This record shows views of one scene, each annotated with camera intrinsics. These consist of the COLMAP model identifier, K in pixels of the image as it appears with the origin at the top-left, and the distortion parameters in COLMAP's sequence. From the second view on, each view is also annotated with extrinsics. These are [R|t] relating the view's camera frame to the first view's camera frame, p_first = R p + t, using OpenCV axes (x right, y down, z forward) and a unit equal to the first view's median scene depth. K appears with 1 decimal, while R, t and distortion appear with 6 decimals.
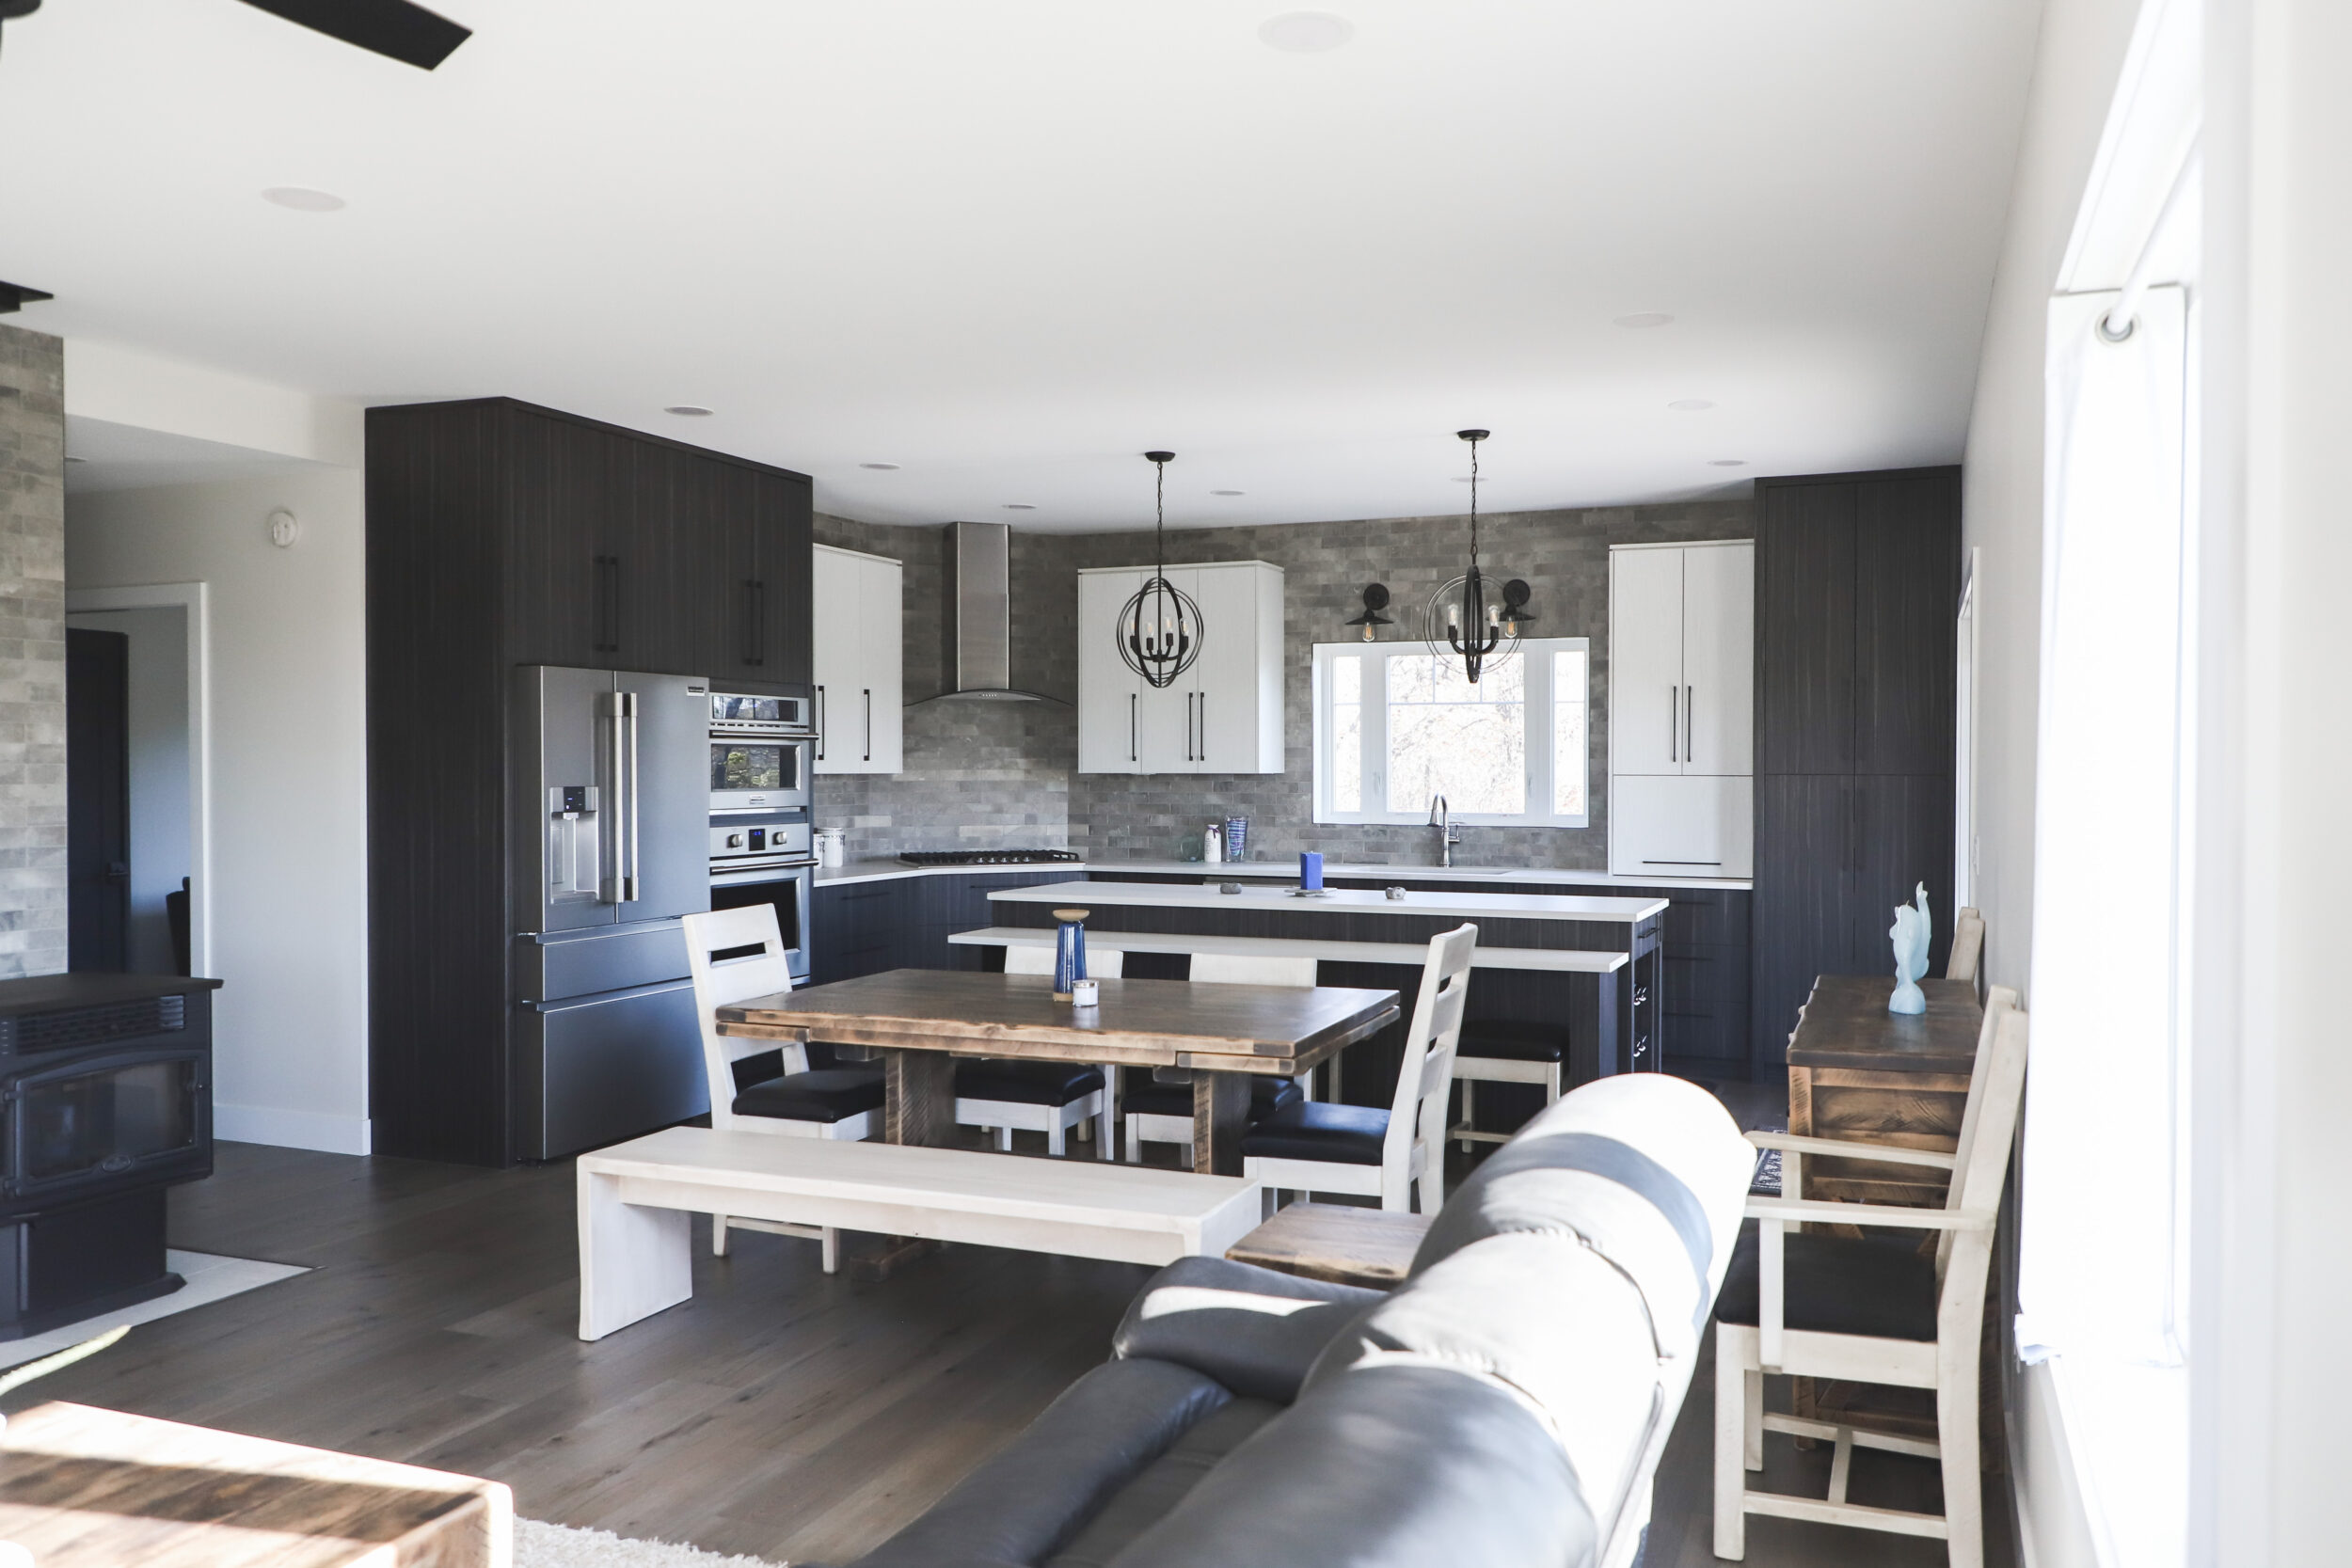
lens RADIAL K [[1788.9, 0, 1232.4], [0, 1788.9, 790.1], [0, 0, 1]] dist [0.004712, 0.000932]
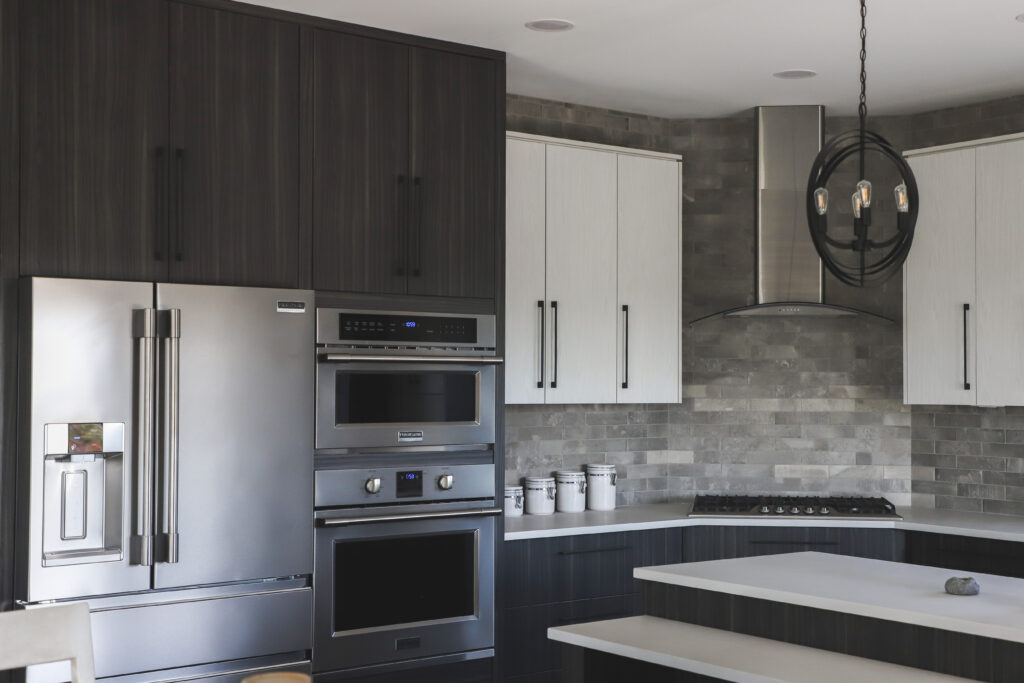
lens RADIAL K [[1521.2, 0, 512.0], [0, 1521.2, 341.5], [0, 0, 1]] dist [0.032765, 0.089004]
pose [[0.868029, -0.011072, -0.496391, 0.100957], [-0.009973, 0.999161, -0.039726, -0.008594], [0.496414, 0.039434, 0.867190, 0.313798]]
